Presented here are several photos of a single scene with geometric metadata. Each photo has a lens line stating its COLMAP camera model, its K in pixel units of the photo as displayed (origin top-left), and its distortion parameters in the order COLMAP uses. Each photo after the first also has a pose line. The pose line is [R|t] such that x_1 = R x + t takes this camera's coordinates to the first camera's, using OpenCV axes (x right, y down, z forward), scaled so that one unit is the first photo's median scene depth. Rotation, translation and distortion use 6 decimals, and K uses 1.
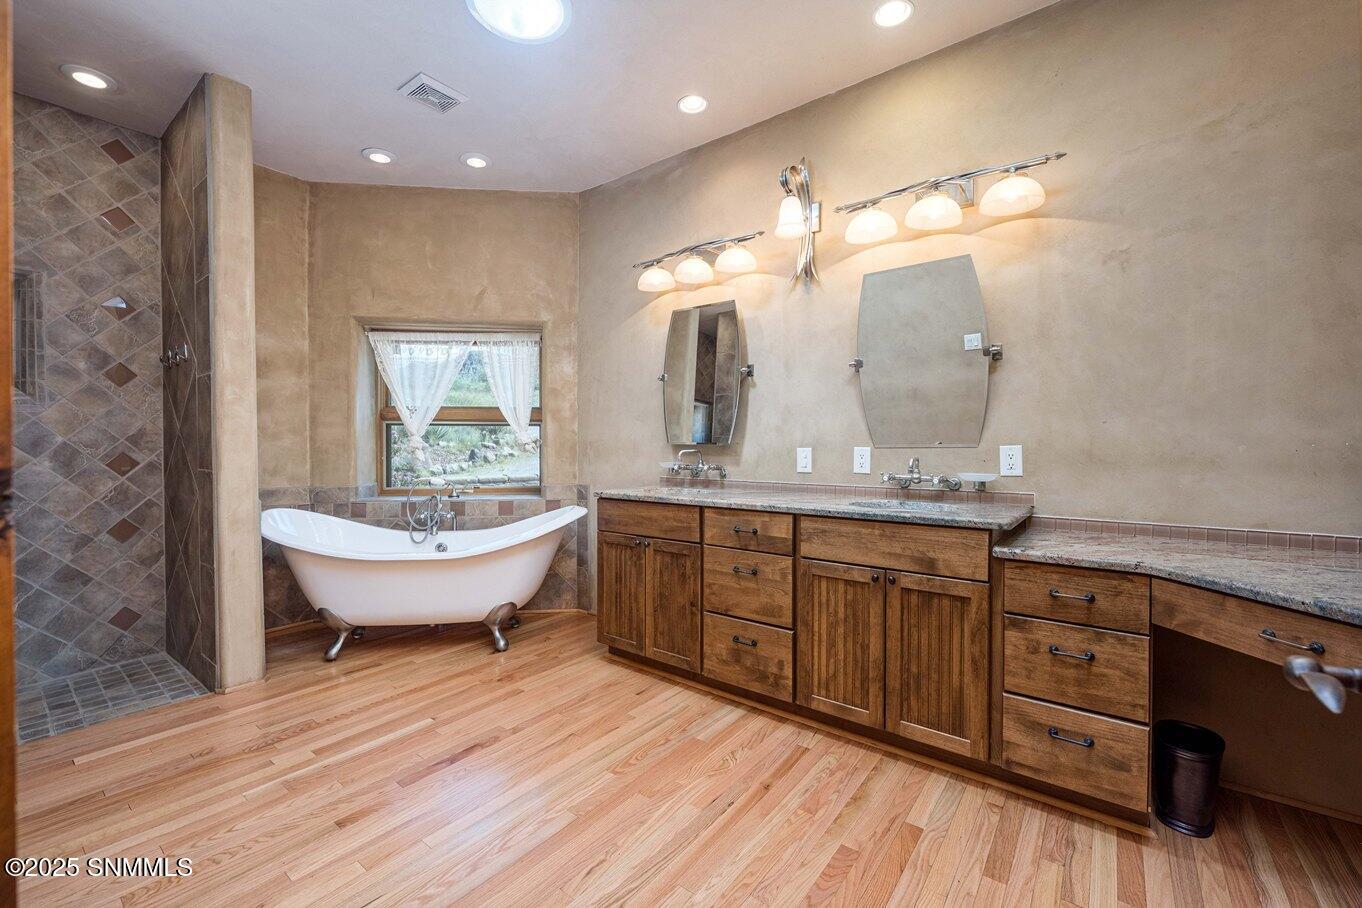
lens RADIAL K [[570.0, 0, 678.3], [0, 570.0, 450.3], [0, 0, 1]] dist [-0.000649, 0.000248]
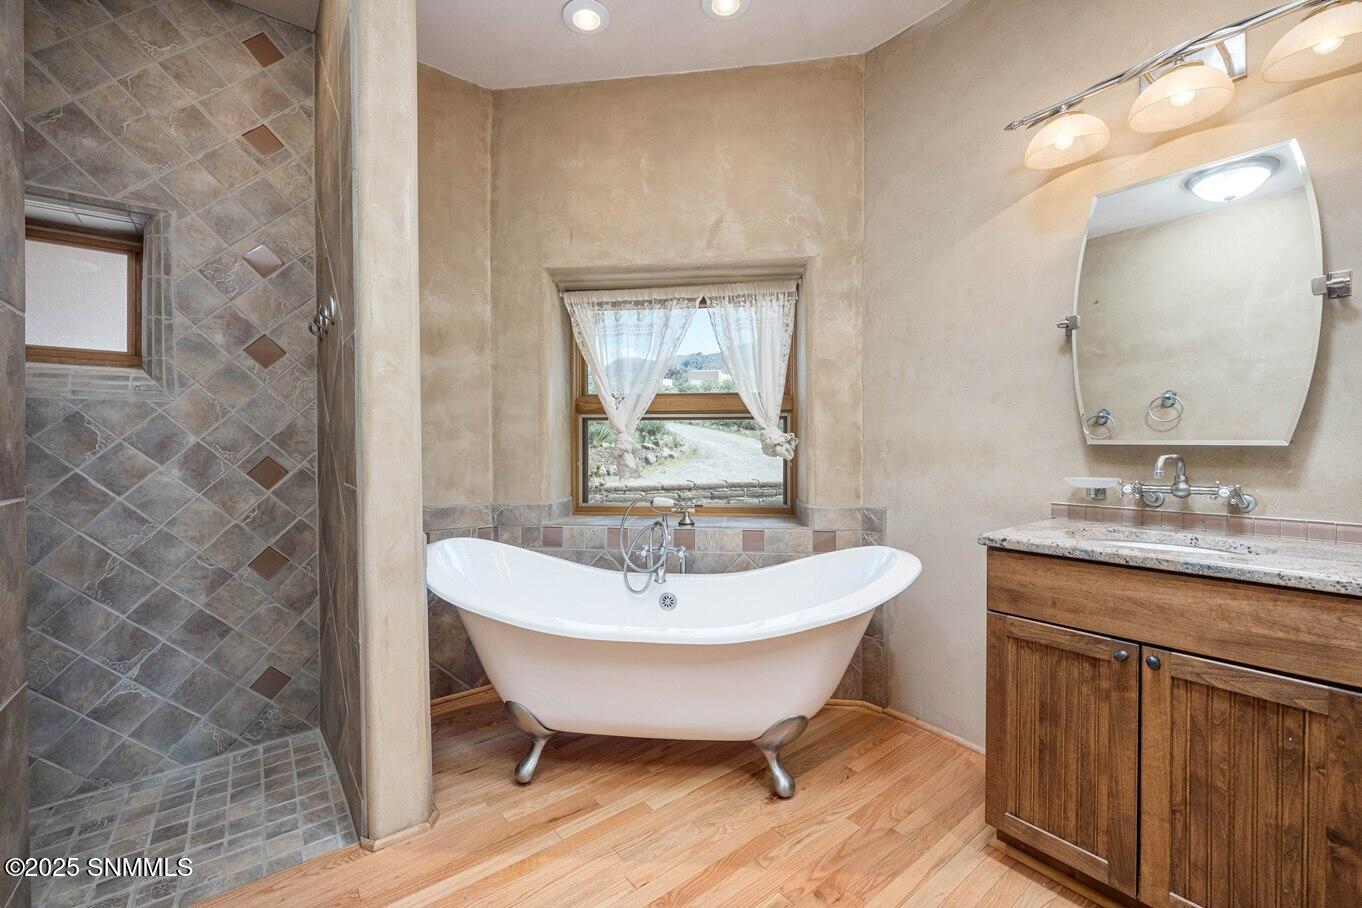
lens RADIAL K [[561.5, 0, 679.9], [0, 561.5, 450.9], [0, 0, 1]] dist [-0.001654, -0.000015]
pose [[0.970557, 0.000531, -0.240872, -0.313573], [-0.000702, 1.000000, -0.000625, -0.004412], [0.240871, 0.000776, 0.970557, 0.468853]]
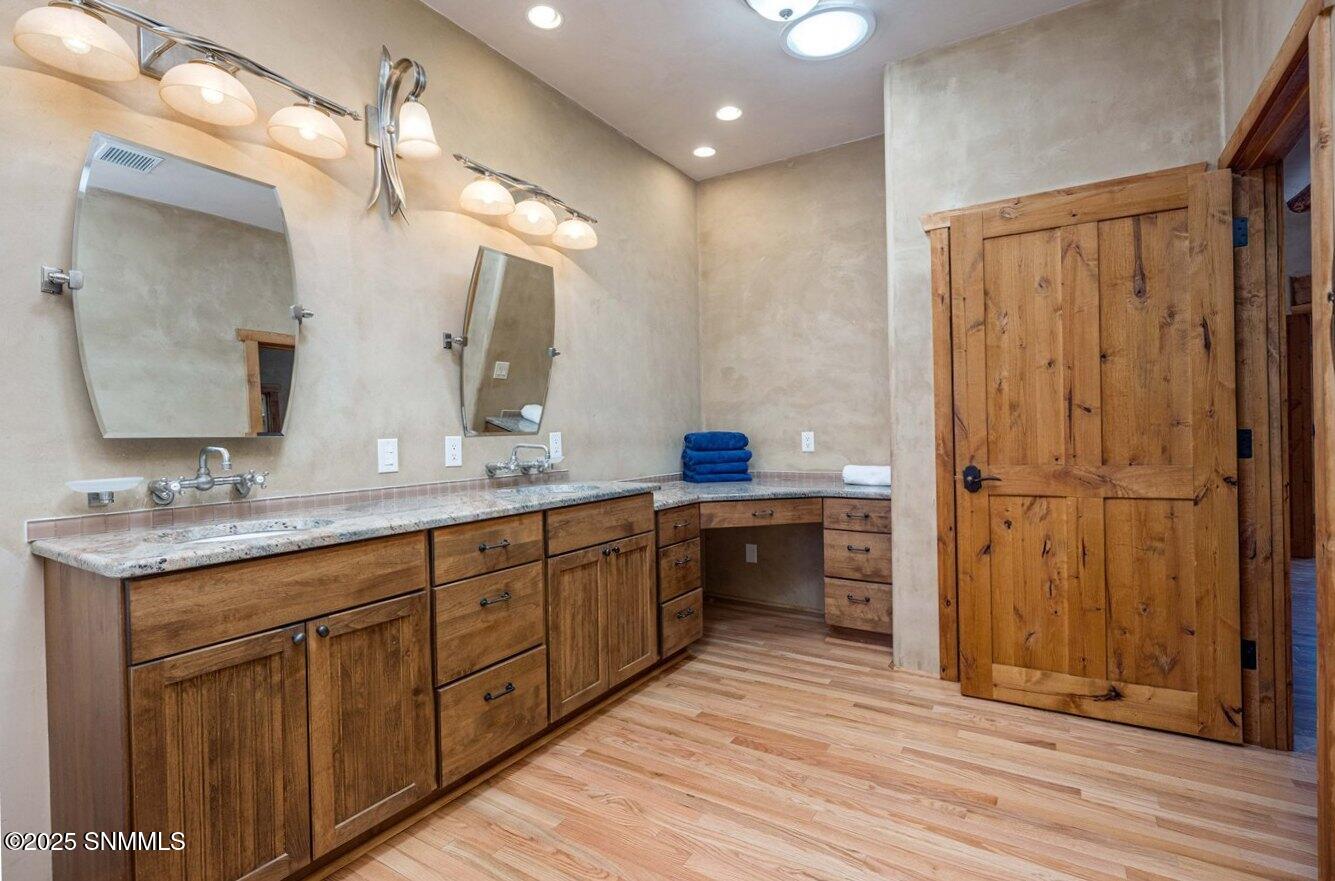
lens RADIAL K [[614.4, 0, 667.5], [0, 614.4, 440.5], [0, 0, 1]] dist [-0.000391, -0.000113]
pose [[-0.096714, -0.012118, 0.995238, -0.620694], [0.029754, 0.999444, 0.015061, -0.003554], [-0.994867, 0.031069, -0.096300, 0.737273]]
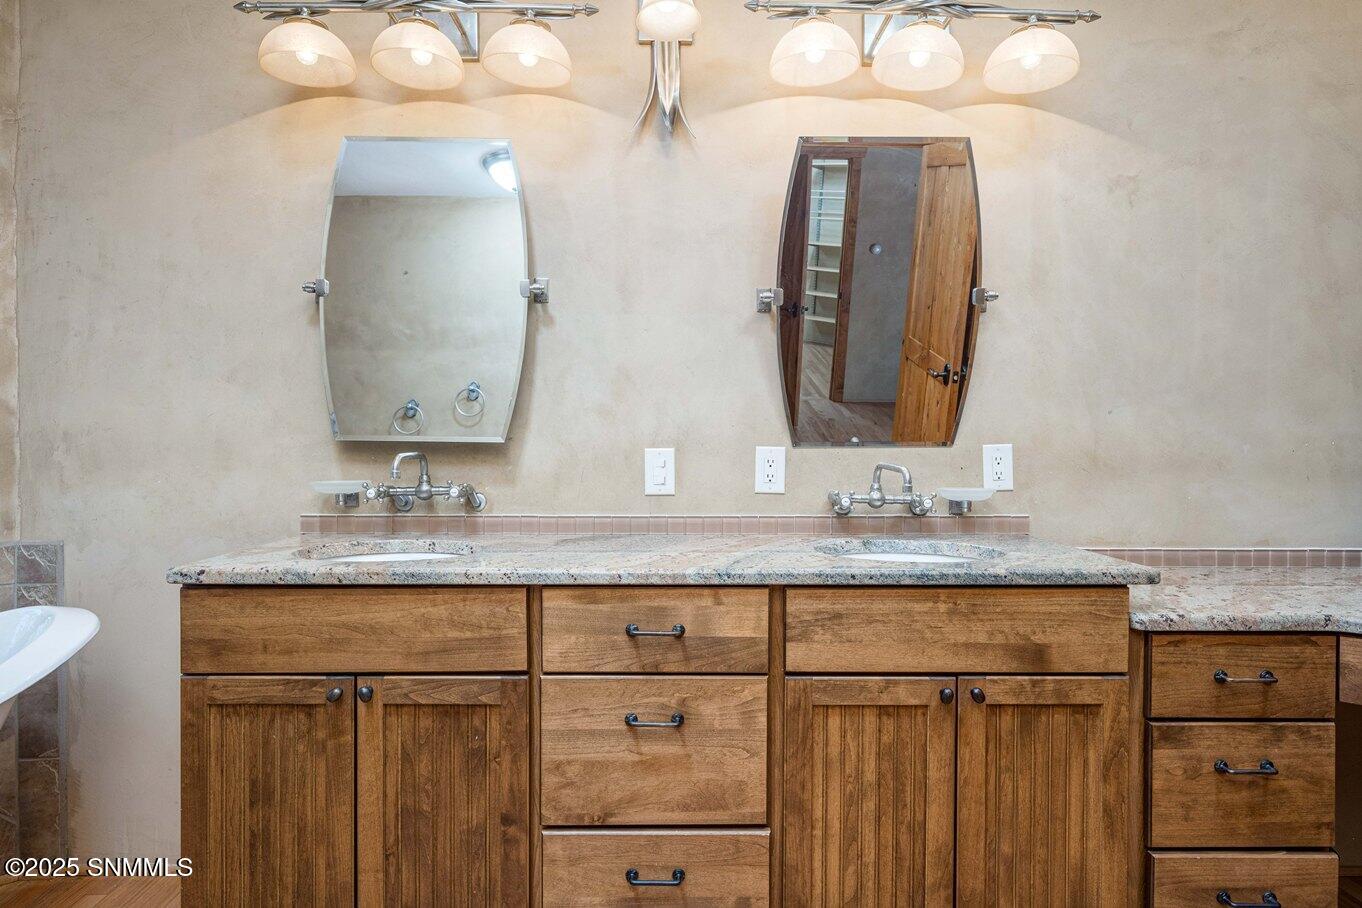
lens RADIAL K [[775.6, 0, 678.3], [0, 775.6, 449.9], [0, 0, 1]] dist [0.000633, 0.000766]
pose [[0.777881, -0.003745, 0.628401, -0.222234], [0.003393, 0.999993, 0.001760, -0.004005], [-0.628403, 0.000763, 0.777888, 0.443861]]
